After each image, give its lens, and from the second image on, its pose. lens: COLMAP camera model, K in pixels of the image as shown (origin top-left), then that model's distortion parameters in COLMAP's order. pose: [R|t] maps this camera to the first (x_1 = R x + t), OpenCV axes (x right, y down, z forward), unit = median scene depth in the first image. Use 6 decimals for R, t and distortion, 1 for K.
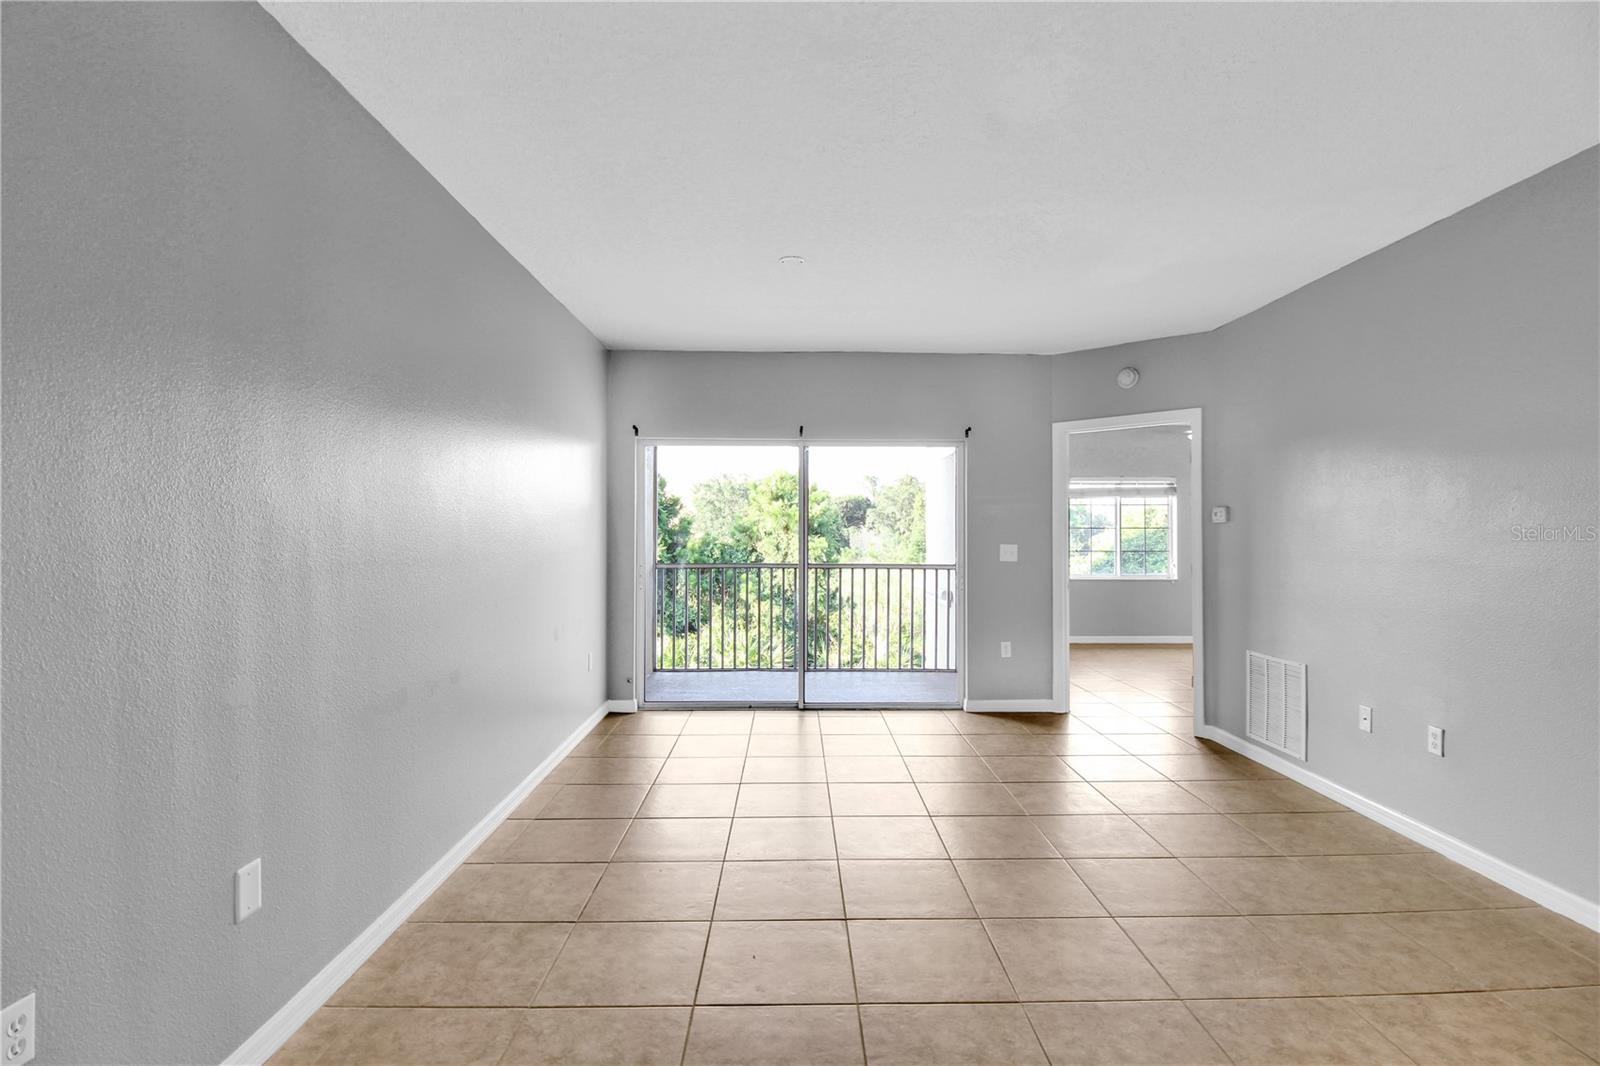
lens RADIAL K [[751.8, 0, 811.1], [0, 751.8, 531.4], [0, 0, 1]] dist [-0.000896, -0.007516]
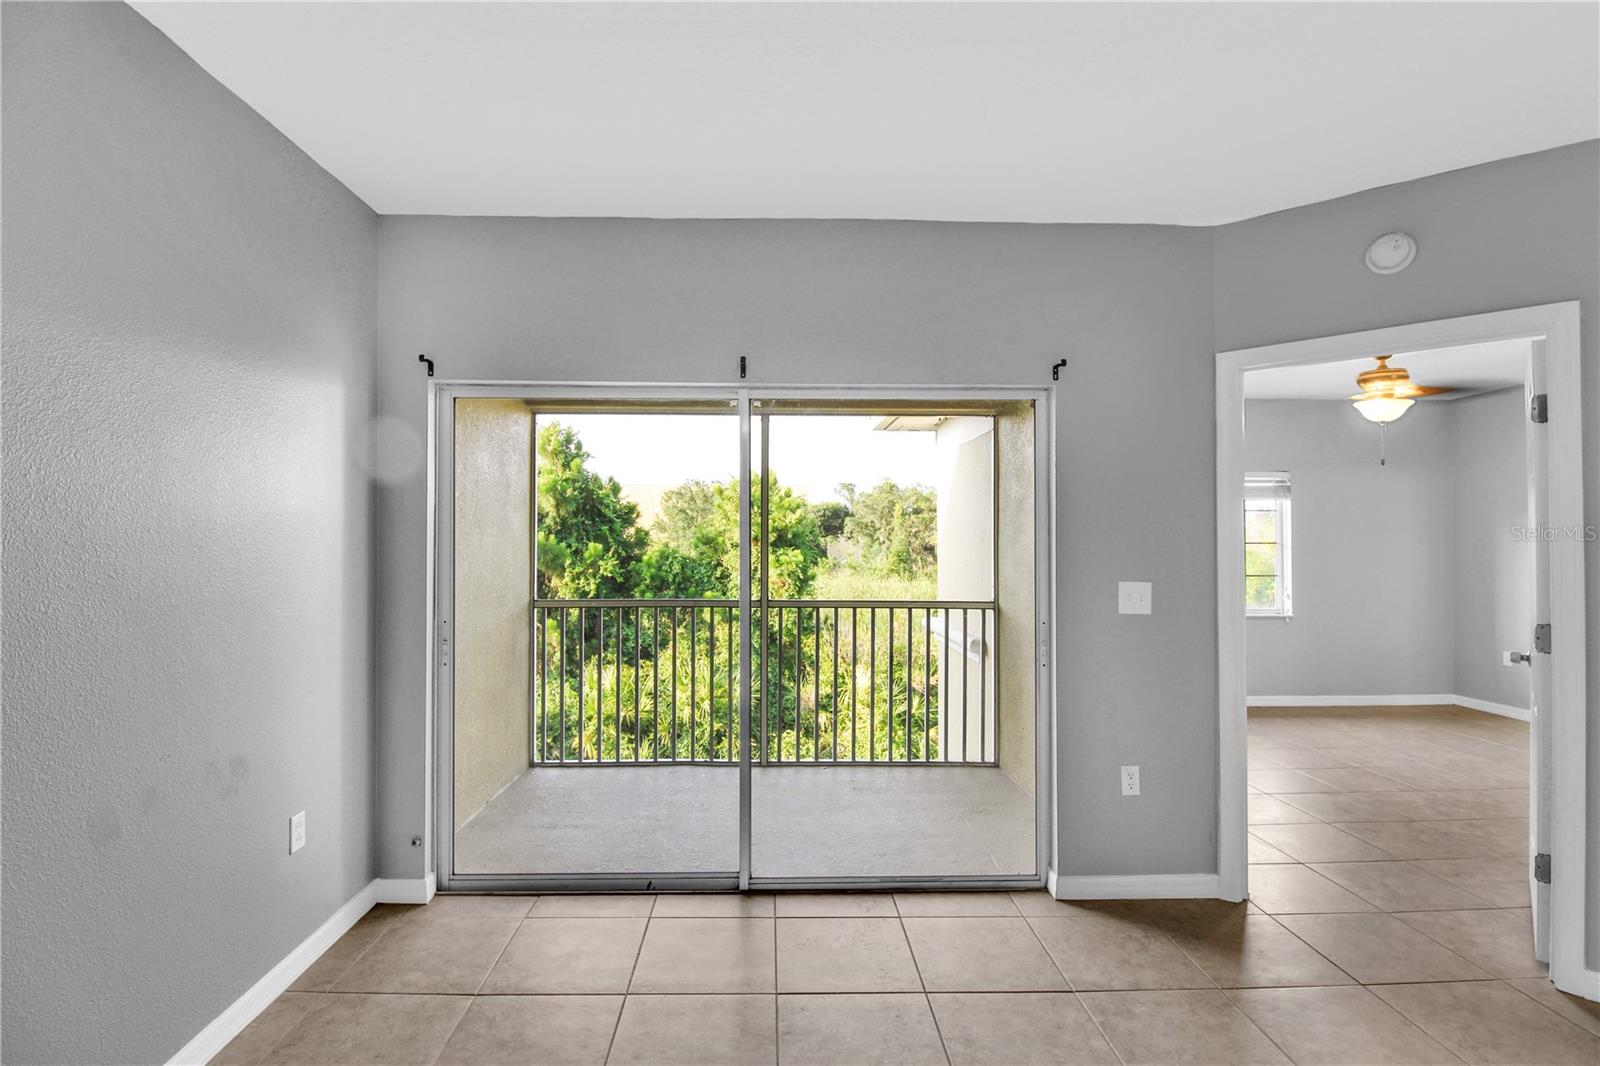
lens RADIAL K [[751.8, 0, 786.8], [0, 751.8, 537.3], [0, 0, 1]] dist [-0.000896, -0.007516]
pose [[0.999999, -0.000696, -0.001417, 0.004657], [0.000690, 0.999991, -0.004073, -0.003186], [0.001419, 0.004072, 0.999991, 0.122419]]
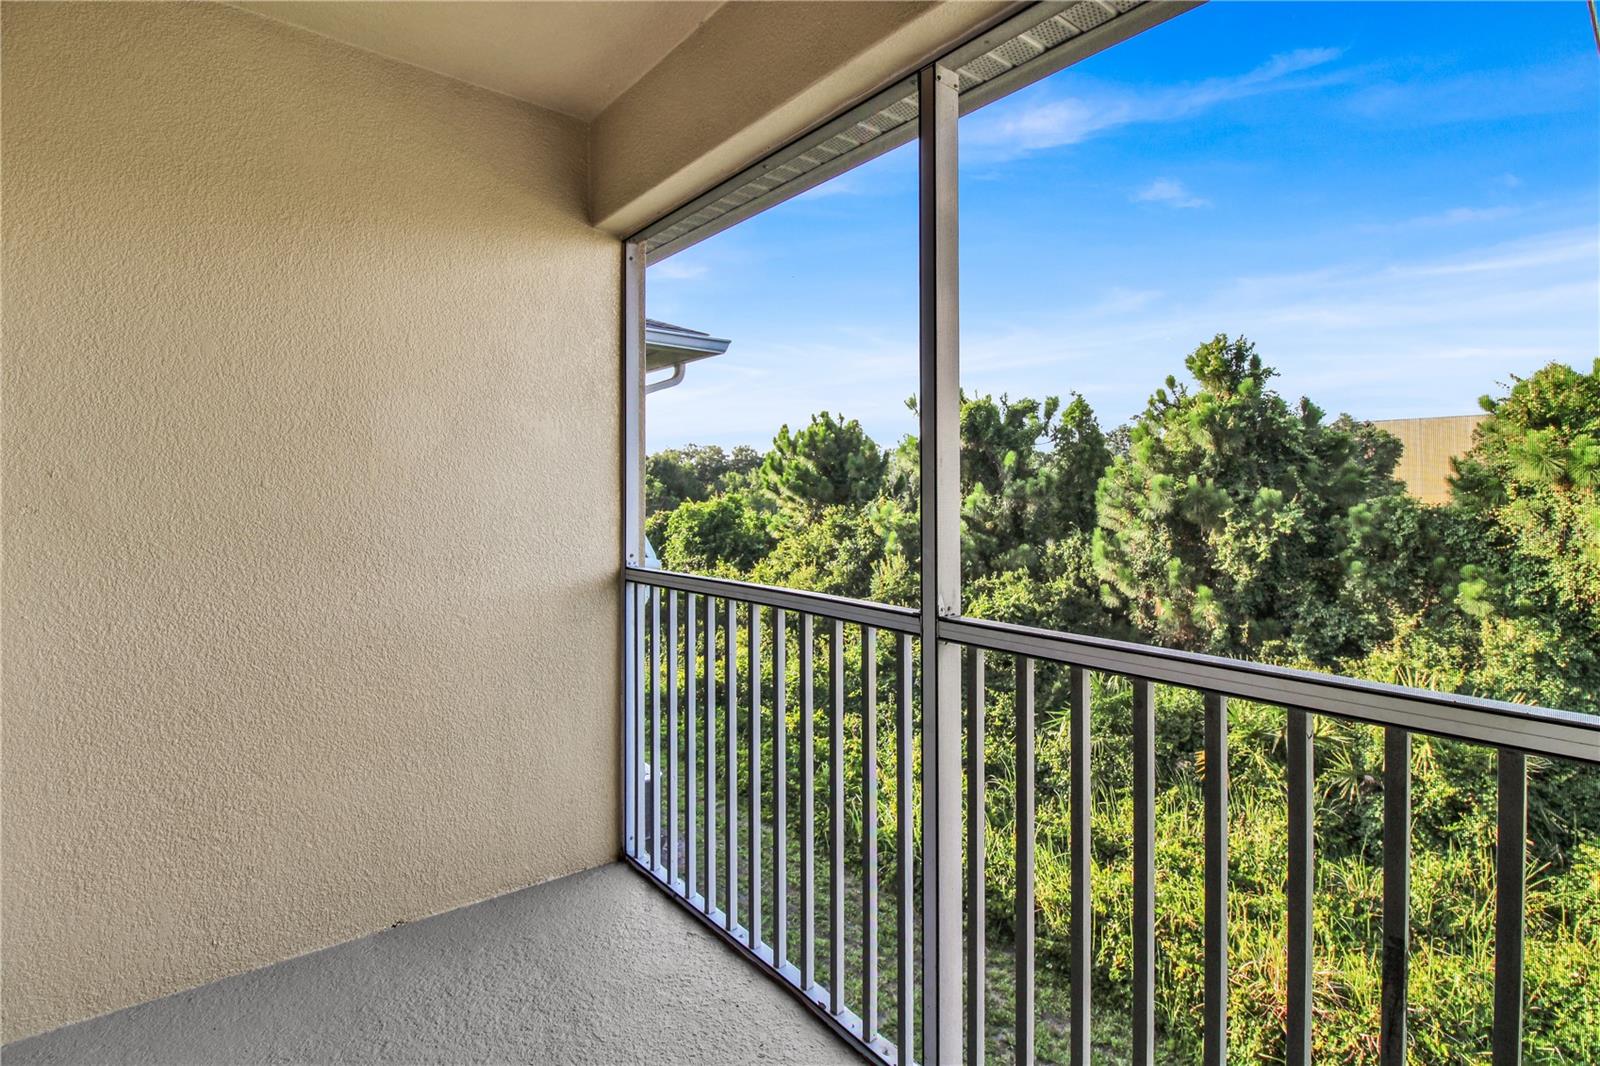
lens RADIAL K [[751.8, 0, 836.6], [0, 751.8, 493.3], [0, 0, 1]] dist [-0.000896, -0.007516]
pose [[0.627458, -0.004647, -0.778636, 0.049436], [0.005344, 0.999984, -0.001662, 0.002653], [0.778632, -0.003118, 0.627473, 0.297244]]
